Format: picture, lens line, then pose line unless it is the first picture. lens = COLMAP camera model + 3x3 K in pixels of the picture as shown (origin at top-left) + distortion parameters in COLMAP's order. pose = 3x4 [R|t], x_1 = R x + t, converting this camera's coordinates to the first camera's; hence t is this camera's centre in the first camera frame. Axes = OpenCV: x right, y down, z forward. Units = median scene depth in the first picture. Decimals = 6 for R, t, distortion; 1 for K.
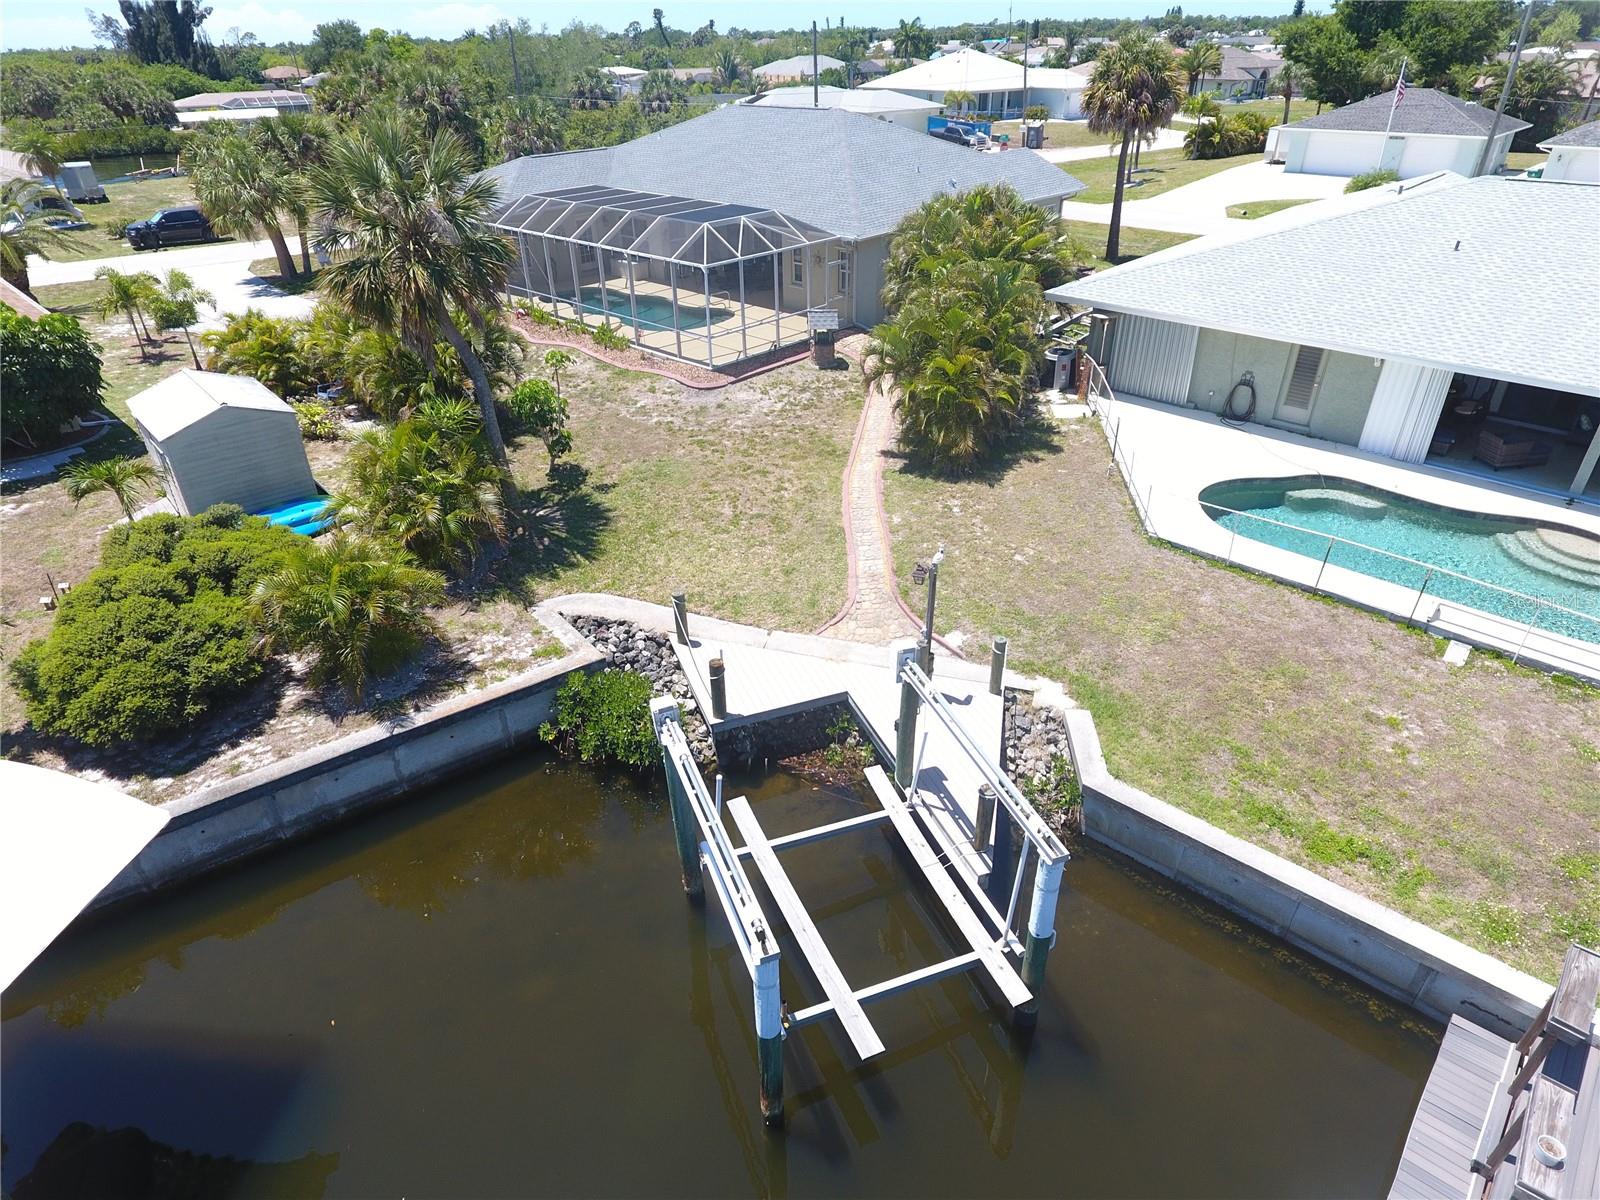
lens RADIAL K [[934.2, 0, 800.0], [0, 934.2, 600.0], [0, 0, 1]] dist [-0.000339, -0.000951]
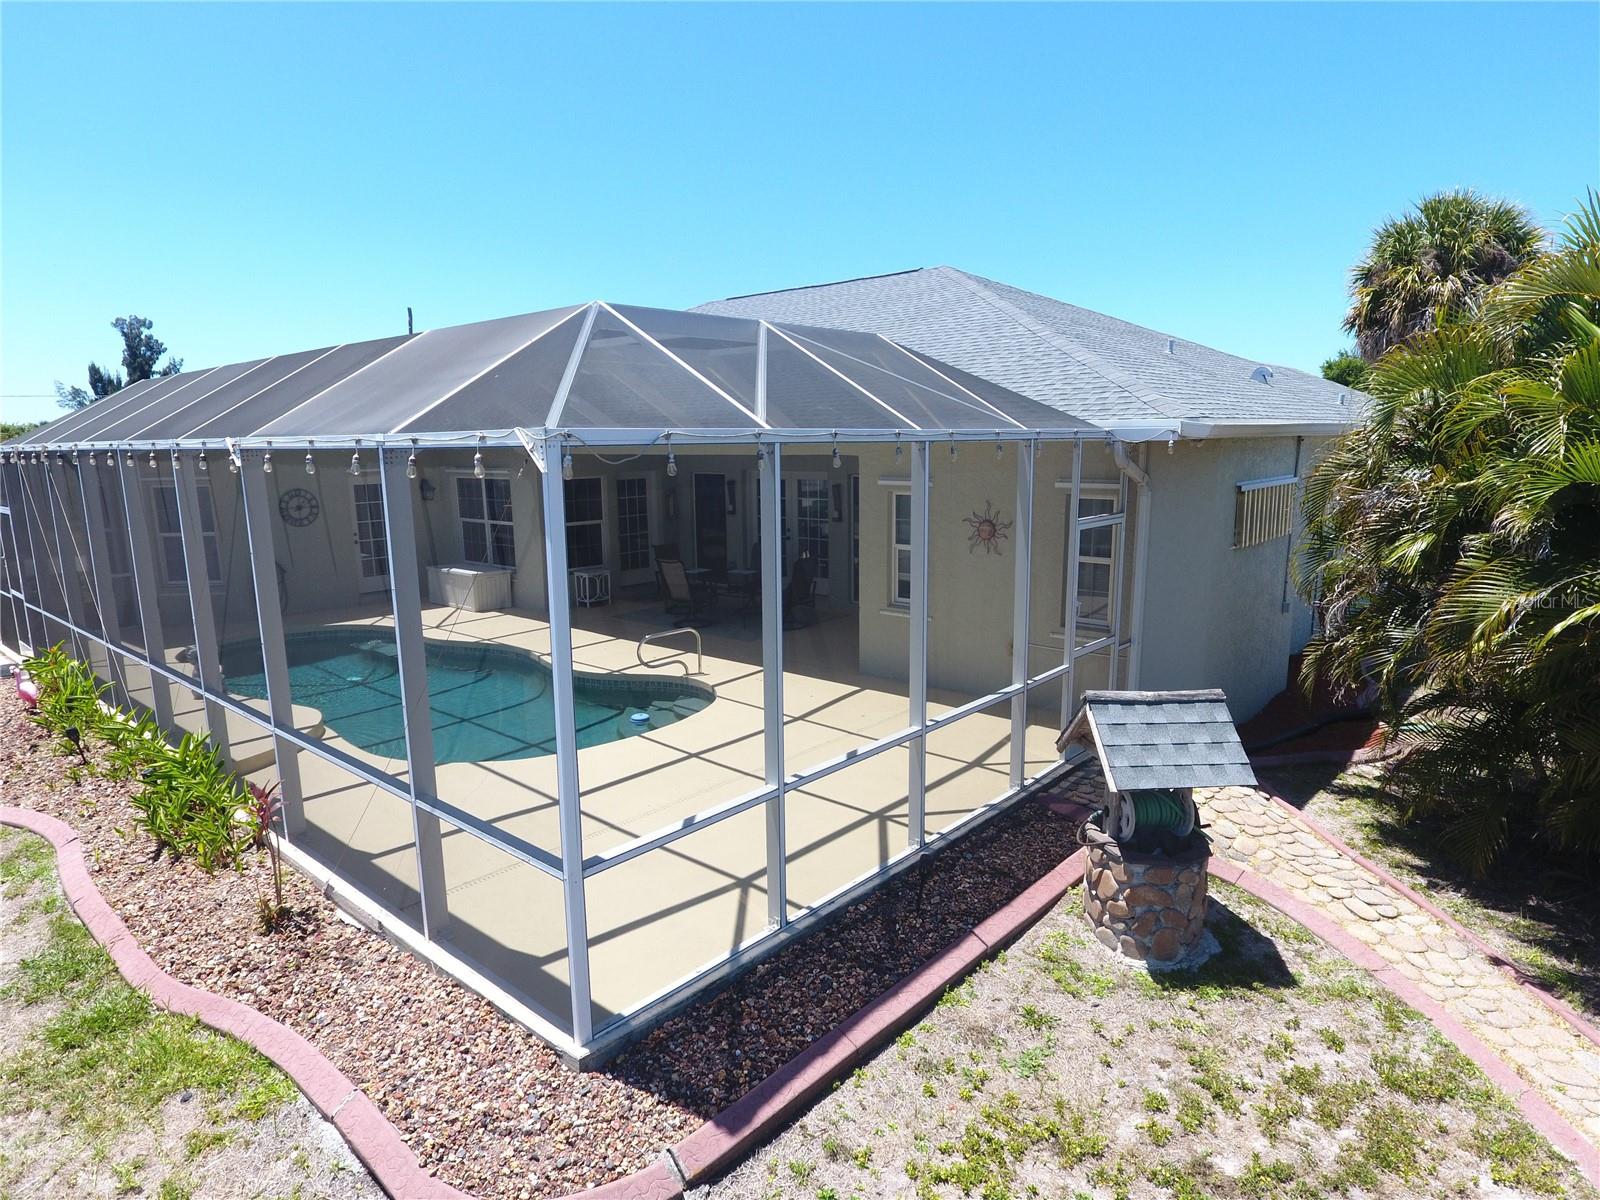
lens RADIAL K [[934.2, 0, 800.0], [0, 934.2, 600.0], [0, 0, 1]] dist [-0.000339, -0.000951]
pose [[0.999398, -0.002396, 0.034613, -0.097606], [0.014871, 0.930920, -0.364919, -0.409438], [-0.031348, 0.365214, 0.930396, 1.288061]]
